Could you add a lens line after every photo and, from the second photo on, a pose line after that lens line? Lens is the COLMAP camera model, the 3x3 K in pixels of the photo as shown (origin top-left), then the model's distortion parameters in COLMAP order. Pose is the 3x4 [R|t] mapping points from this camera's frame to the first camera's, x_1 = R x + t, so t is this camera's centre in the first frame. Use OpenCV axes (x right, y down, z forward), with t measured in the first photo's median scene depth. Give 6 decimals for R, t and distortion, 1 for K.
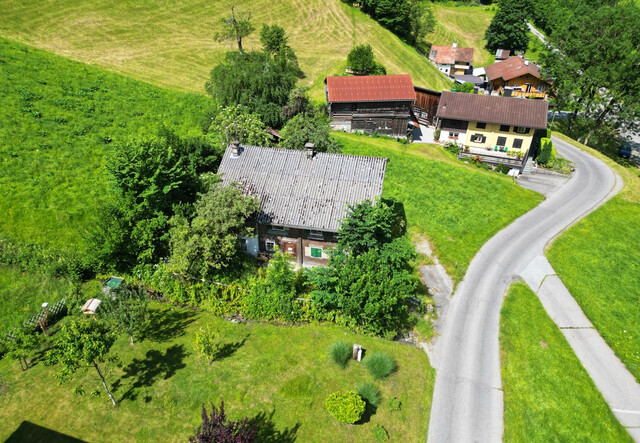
lens RADIAL K [[452.4, 0, 321.4], [0, 452.4, 220.5], [0, 0, 1]] dist [0.021918, -0.001744]
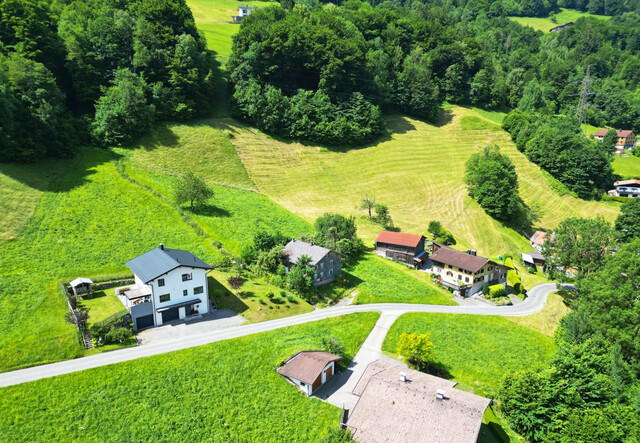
lens RADIAL K [[452.4, 0, 318.6], [0, 452.4, 221.4], [0, 0, 1]] dist [0.021918, -0.001744]
pose [[0.827904, 0.126434, -0.546433, 0.893940], [-0.303763, 0.920081, -0.247344, 0.239598], [0.471491, 0.370763, 0.800145, -0.795358]]
